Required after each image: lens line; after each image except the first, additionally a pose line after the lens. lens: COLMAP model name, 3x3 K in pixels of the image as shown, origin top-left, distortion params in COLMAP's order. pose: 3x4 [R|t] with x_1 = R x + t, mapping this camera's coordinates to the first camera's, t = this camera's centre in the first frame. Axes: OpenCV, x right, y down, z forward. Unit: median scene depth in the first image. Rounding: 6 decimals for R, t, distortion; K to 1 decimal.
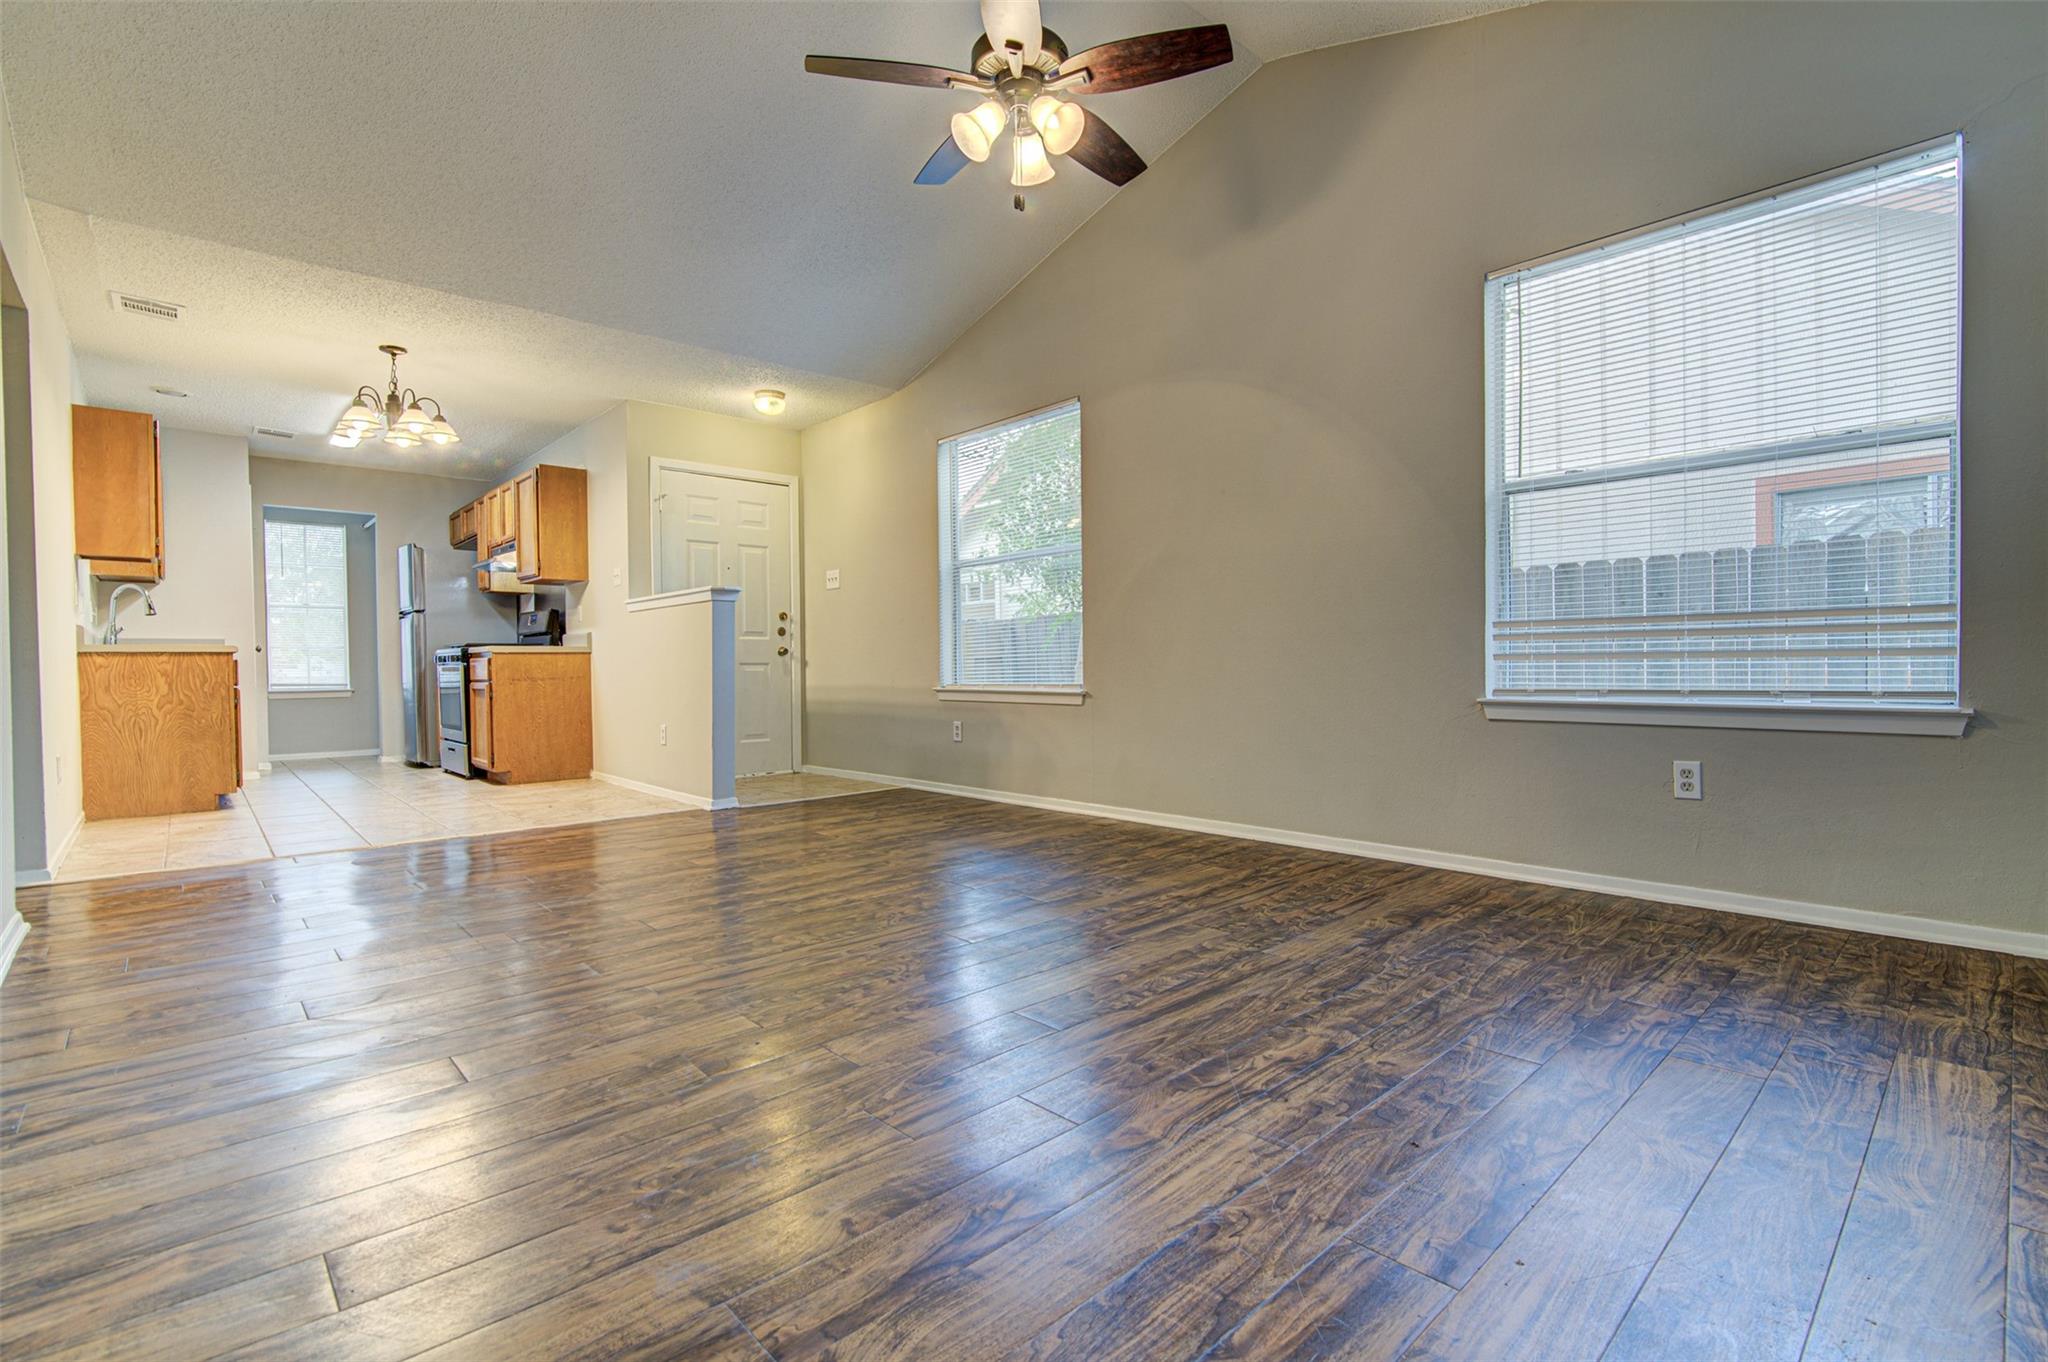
lens RADIAL K [[937.0, 0, 1029.8], [0, 937.0, 686.1], [0, 0, 1]] dist [-0.004528, -0.000482]
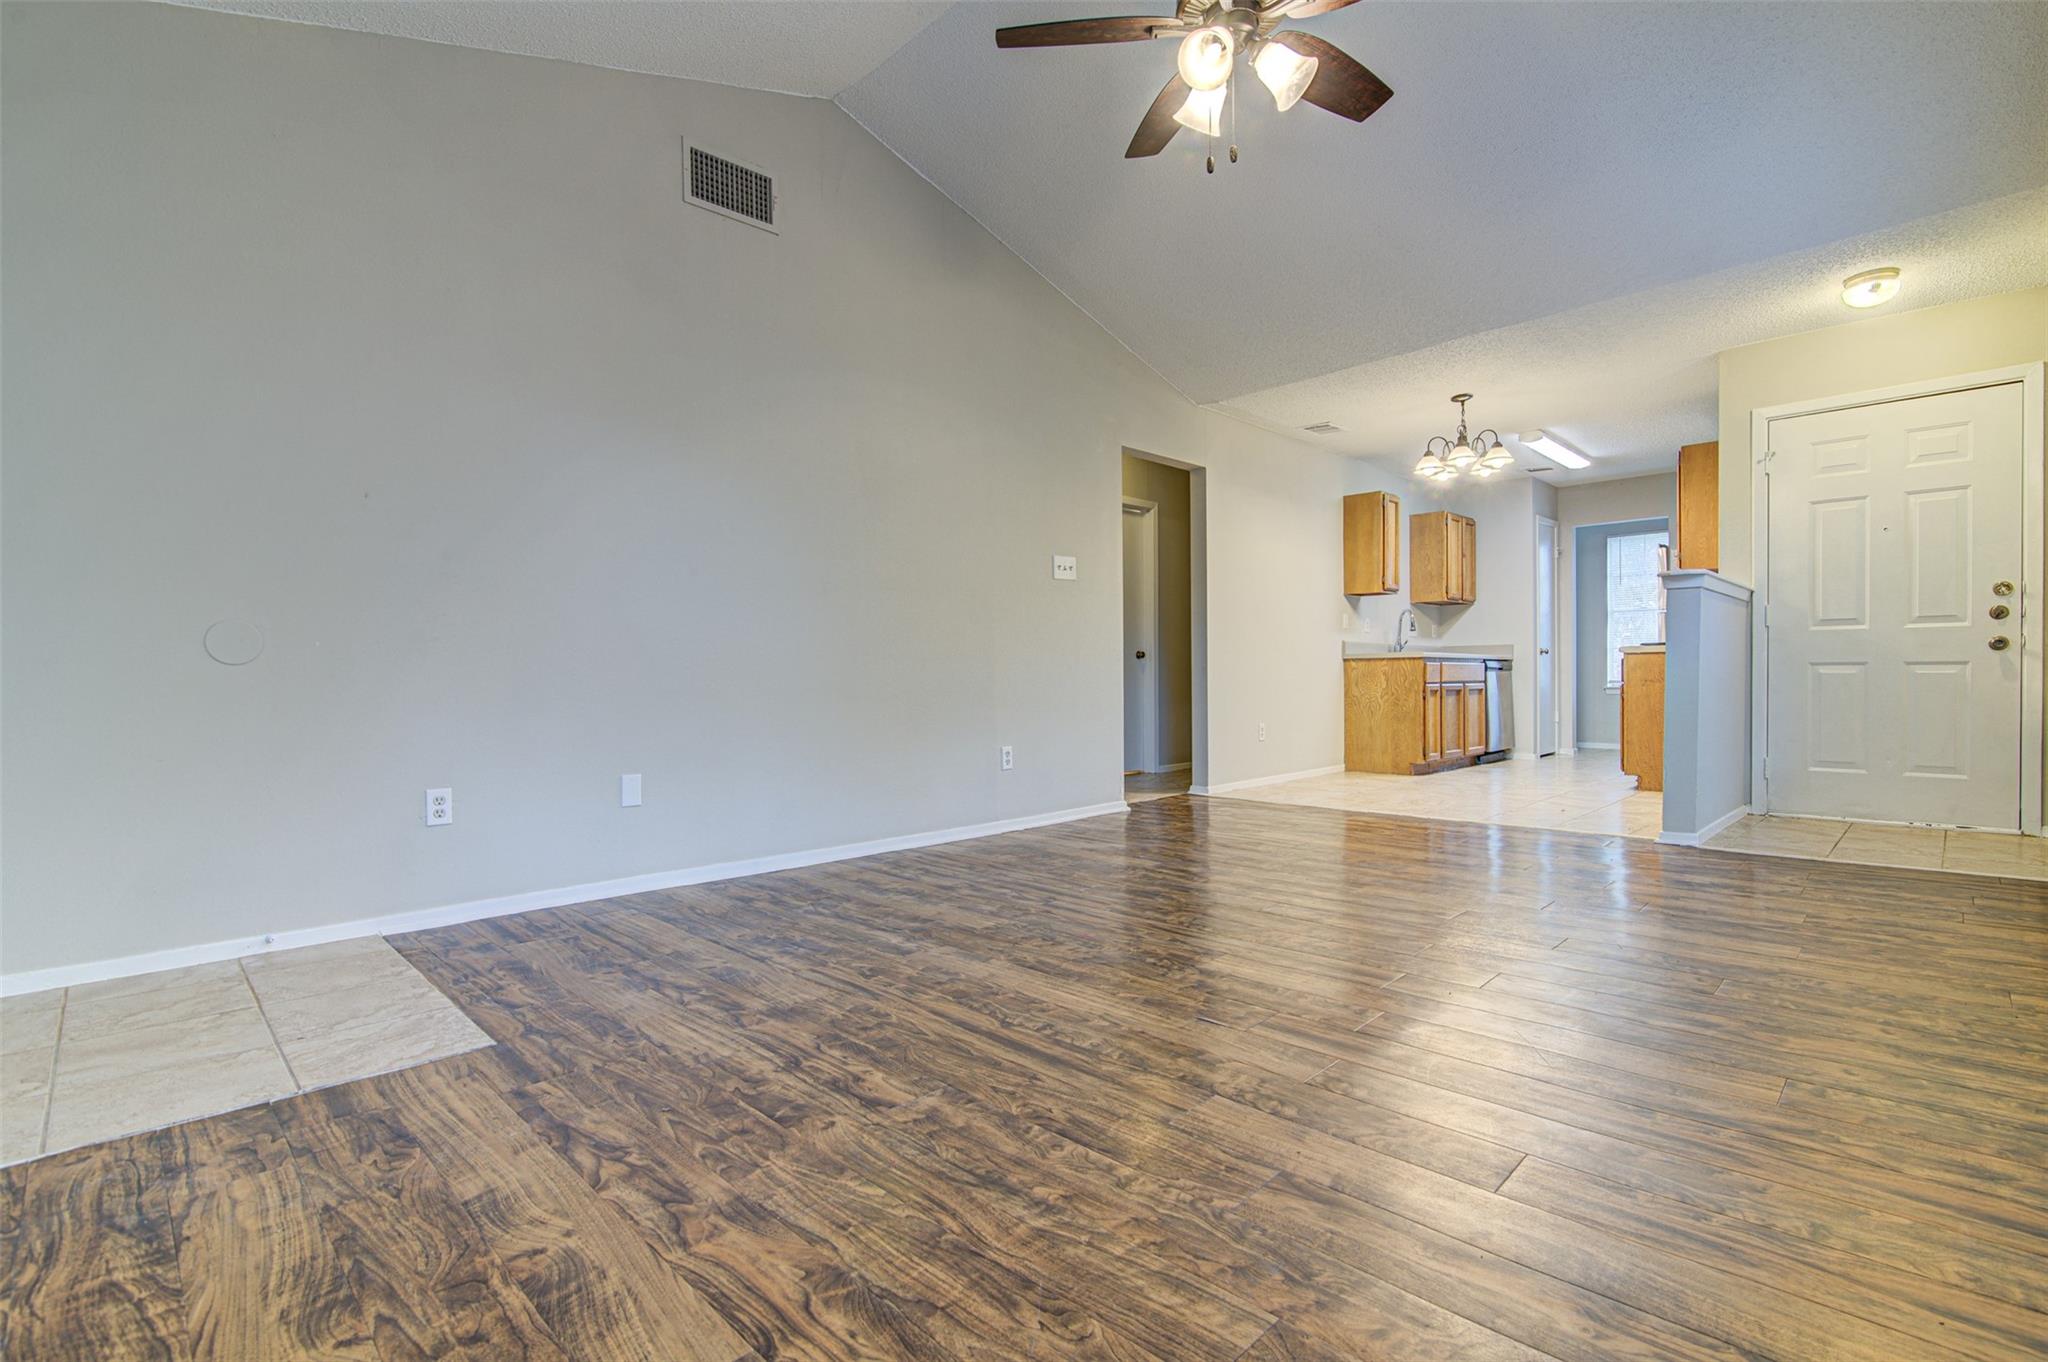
lens RADIAL K [[937.0, 0, 1027.7], [0, 937.0, 678.8], [0, 0, 1]] dist [-0.004528, -0.000482]
pose [[0.039047, 0.008007, -0.999205, 0.370931], [-0.021953, 0.999733, 0.007154, -0.002309], [0.998996, 0.021656, 0.039212, 0.322156]]
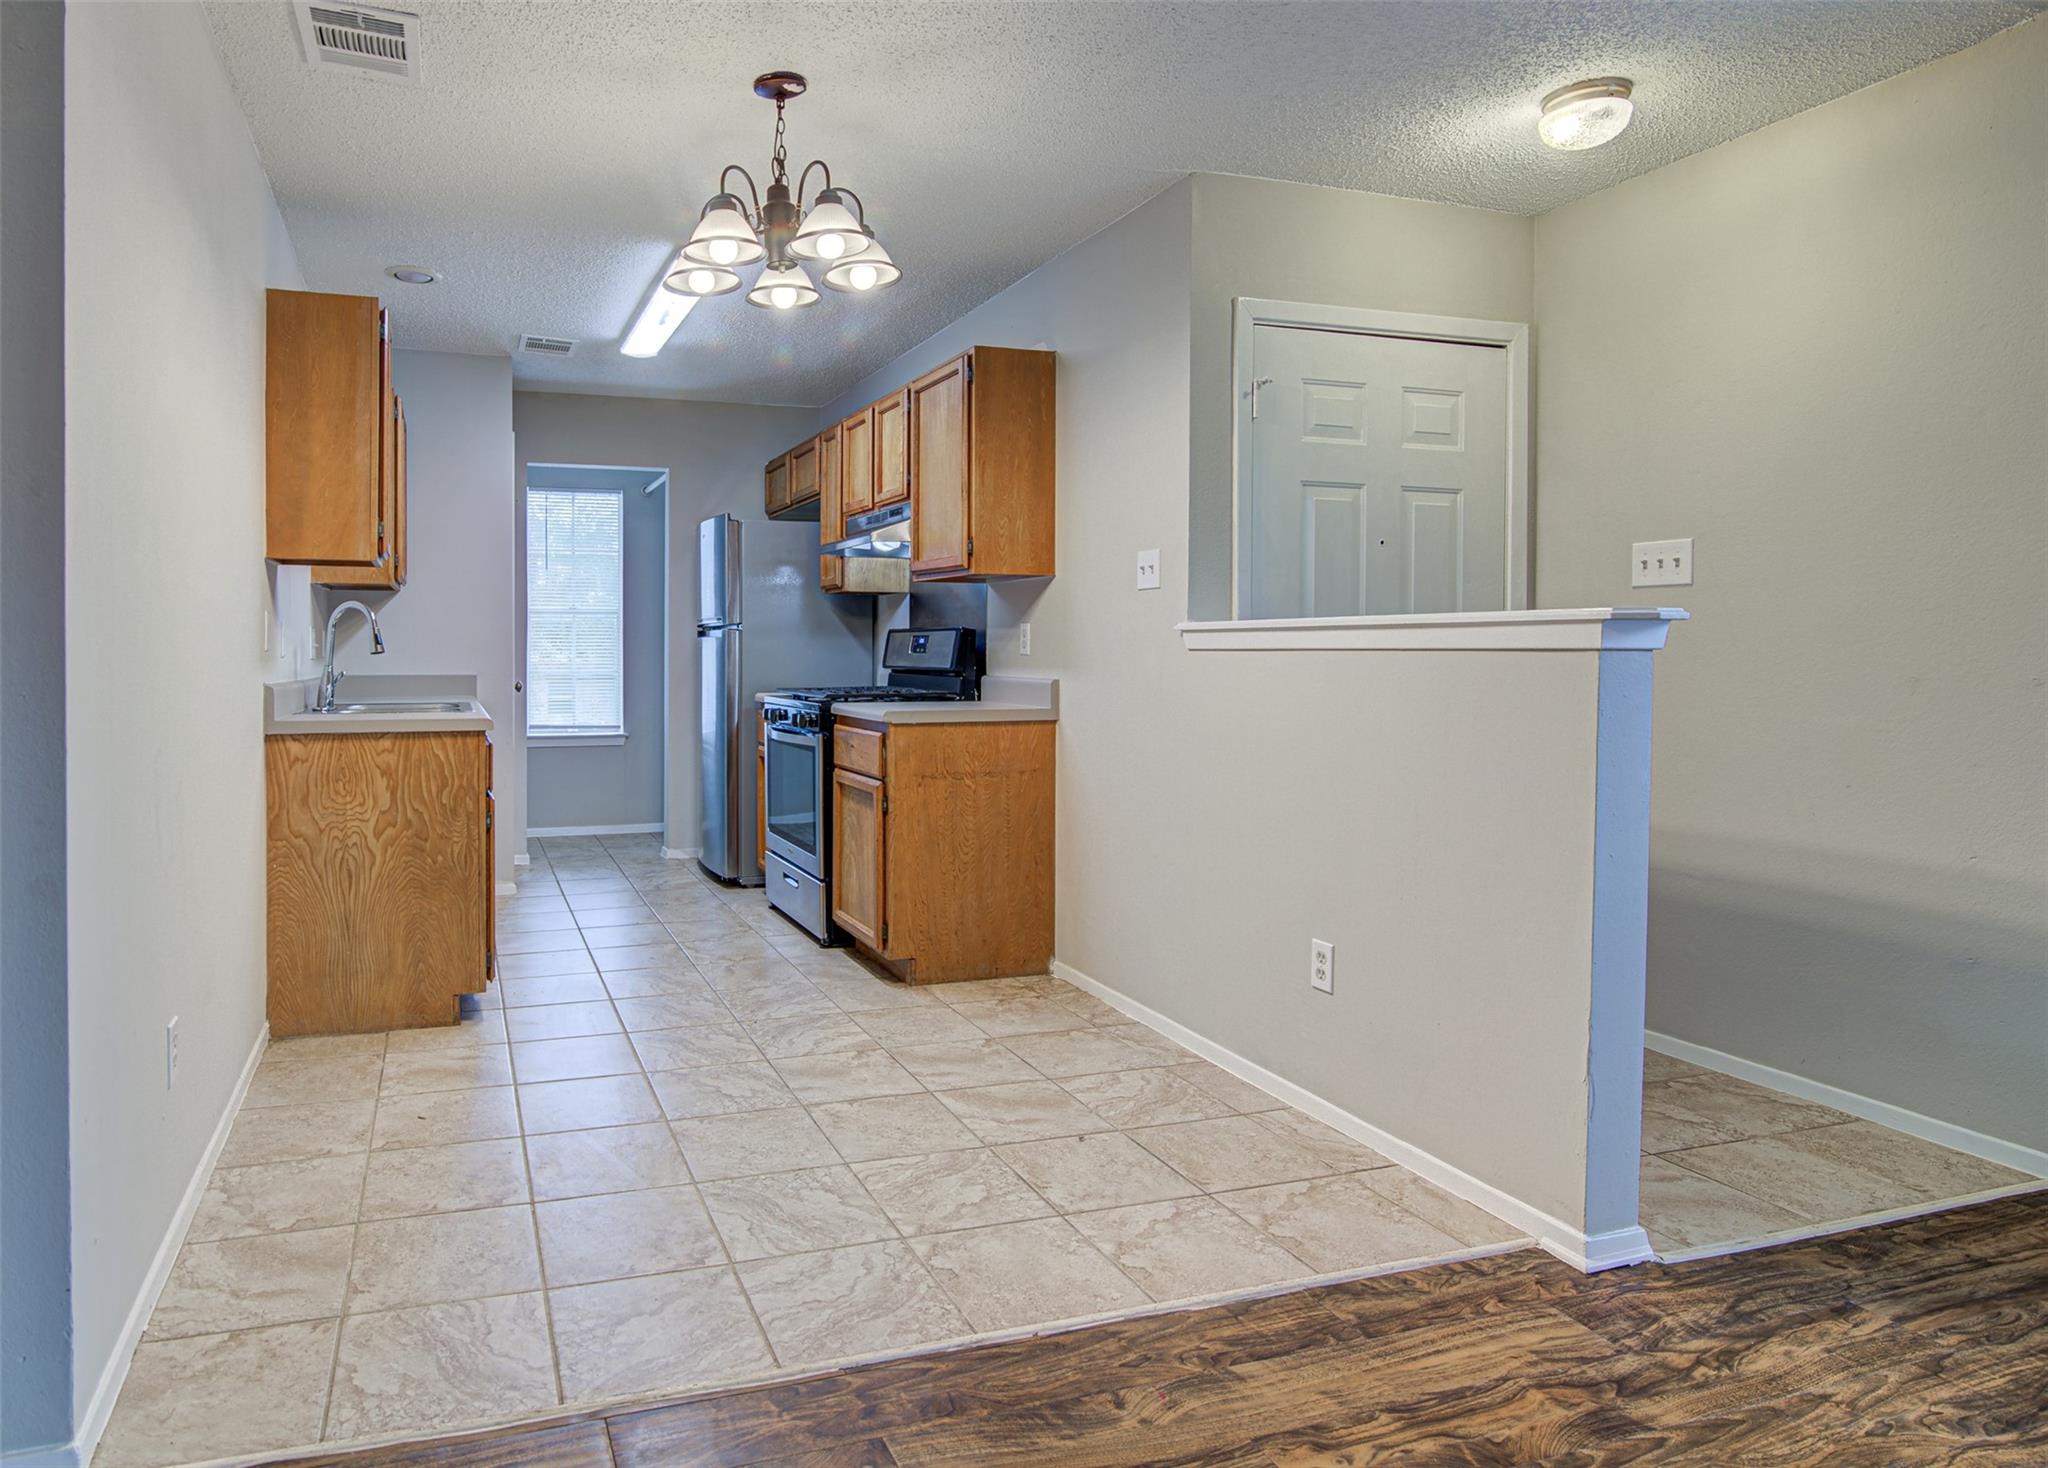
lens RADIAL K [[1197.3, 0, 778.0], [0, 1197.3, 663.1], [0, 0, 1]] dist [-0.005646, 0.000383]
pose [[0.892319, 0.016775, -0.451094, -0.324477], [-0.020614, 0.999781, -0.003598, -0.062693], [0.450935, 0.012510, 0.892469, 0.379997]]
